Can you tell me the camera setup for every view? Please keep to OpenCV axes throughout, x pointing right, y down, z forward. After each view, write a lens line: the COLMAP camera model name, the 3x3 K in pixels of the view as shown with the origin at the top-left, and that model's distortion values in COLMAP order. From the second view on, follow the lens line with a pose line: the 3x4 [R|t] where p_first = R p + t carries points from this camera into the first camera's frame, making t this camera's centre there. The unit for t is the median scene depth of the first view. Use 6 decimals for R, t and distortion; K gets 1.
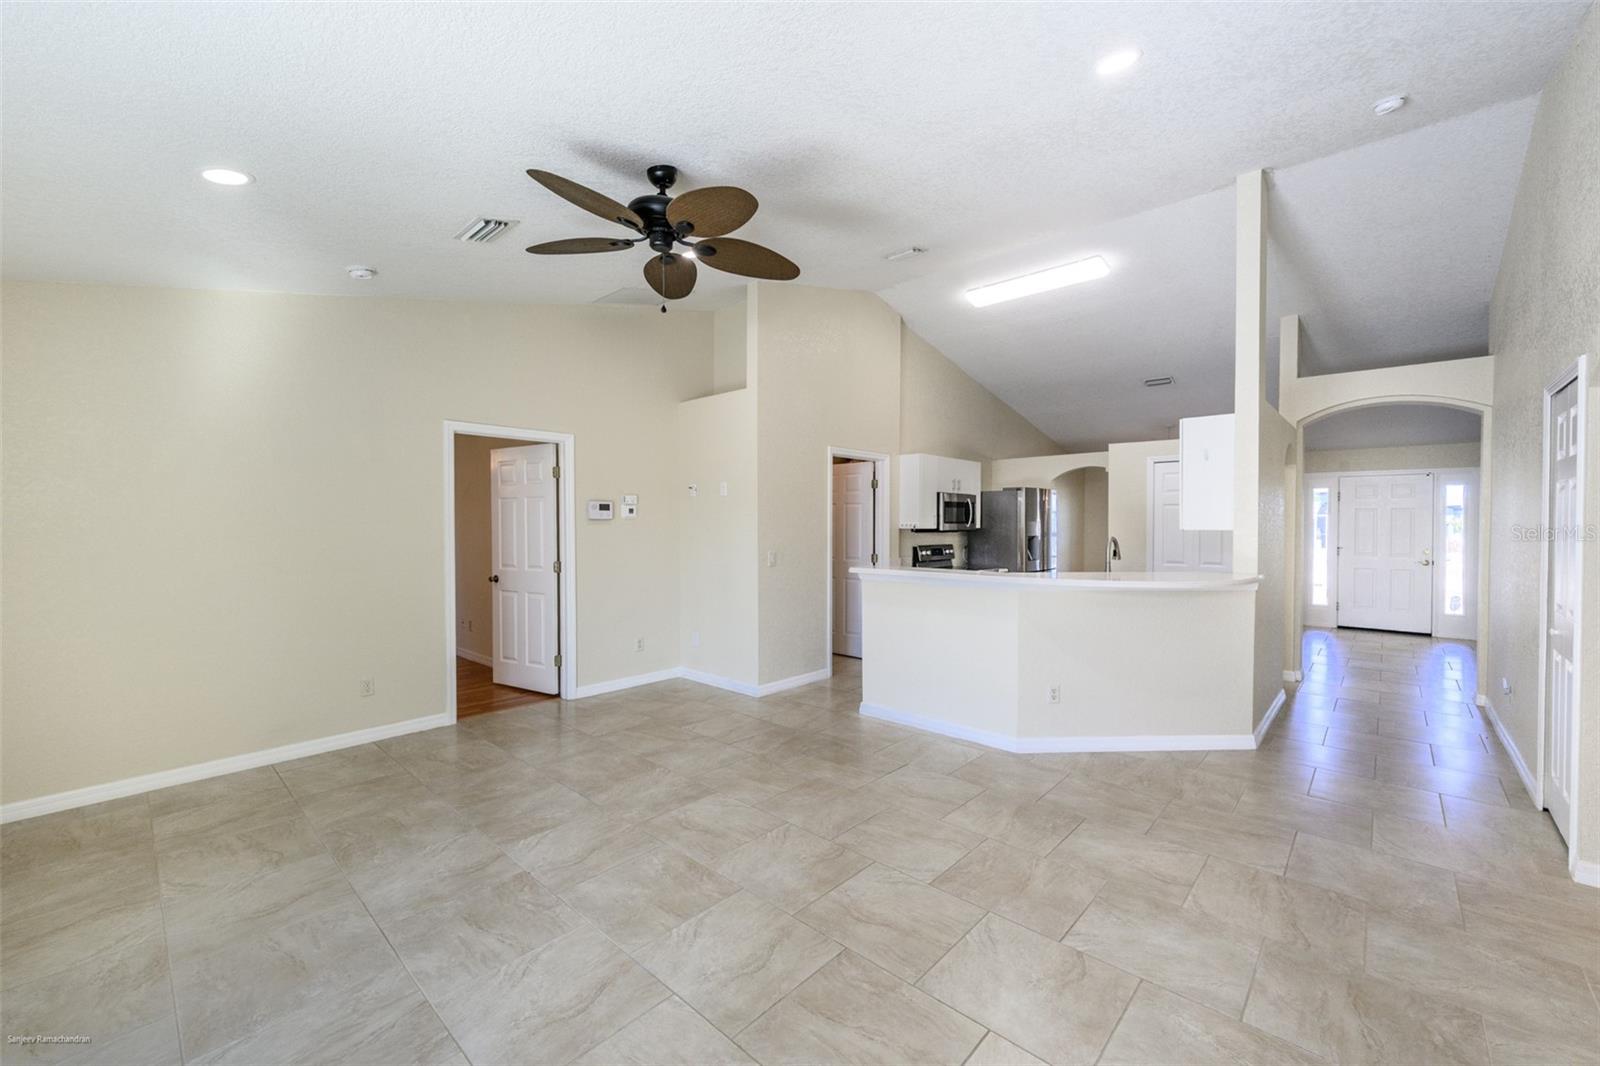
lens RADIAL K [[654.0, 0, 774.6], [0, 654.0, 533.9], [0, 0, 1]] dist [-0.002627, 0.000437]
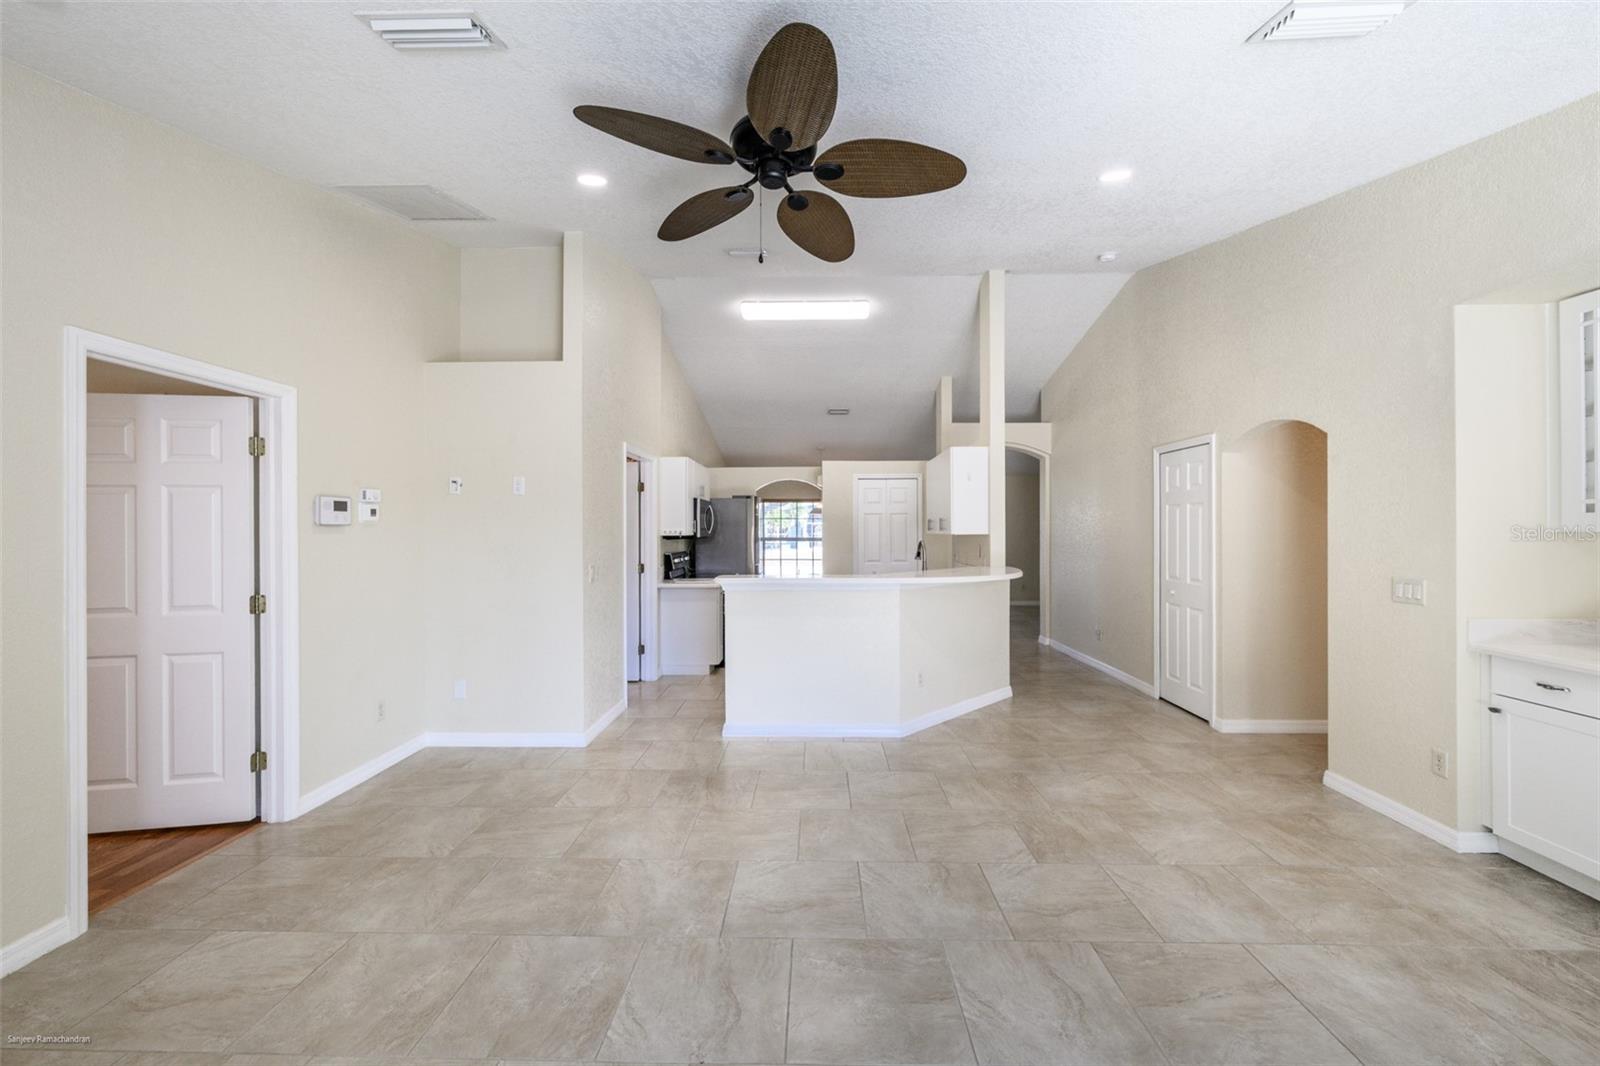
lens RADIAL K [[654.0, 0, 814.0], [0, 654.0, 526.7], [0, 0, 1]] dist [-0.002627, 0.000437]
pose [[0.731256, 0.000729, 0.682103, -0.456092], [0.013890, 0.999776, -0.015959, -0.004412], [-0.681962, 0.021144, 0.731082, 0.266557]]
